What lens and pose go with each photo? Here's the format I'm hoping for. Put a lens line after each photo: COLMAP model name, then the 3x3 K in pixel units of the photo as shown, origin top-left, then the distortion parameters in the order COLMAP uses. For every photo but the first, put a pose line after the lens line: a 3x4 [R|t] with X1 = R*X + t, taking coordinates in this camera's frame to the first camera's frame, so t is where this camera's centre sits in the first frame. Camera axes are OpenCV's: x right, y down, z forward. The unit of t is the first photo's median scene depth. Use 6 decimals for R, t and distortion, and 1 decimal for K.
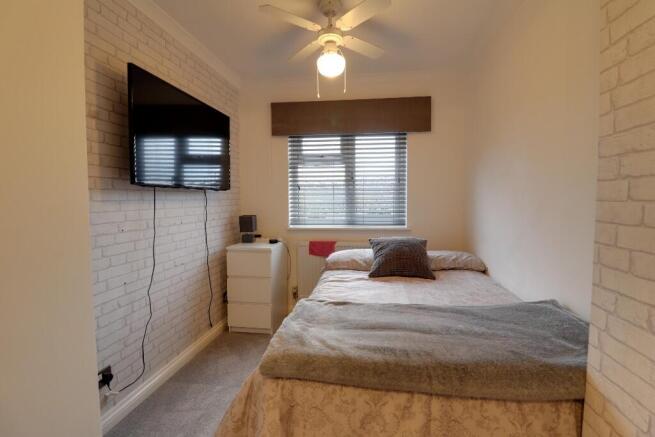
lens RADIAL K [[304.8, 0, 341.2], [0, 304.8, 218.1], [0, 0, 1]] dist [-0.019574, -0.001700]
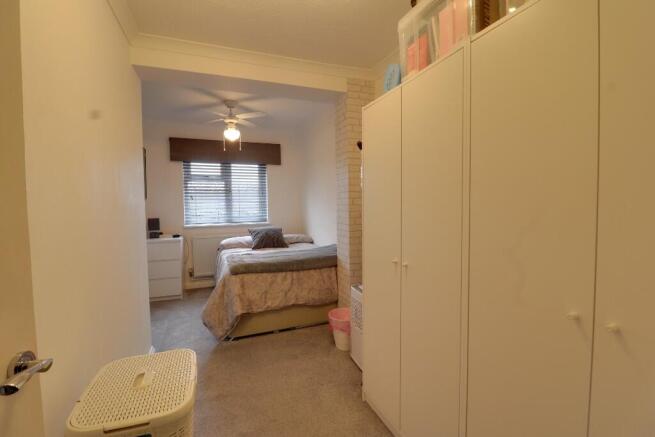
lens RADIAL K [[304.8, 0, 341.2], [0, 304.8, 218.1], [0, 0, 1]] dist [-0.019574, -0.001700]
pose [[0.870433, -0.029710, 0.491390, -0.283986], [0.039425, 0.999178, -0.009424, 0.042245], [-0.490706, 0.027576, 0.870889, -0.706630]]
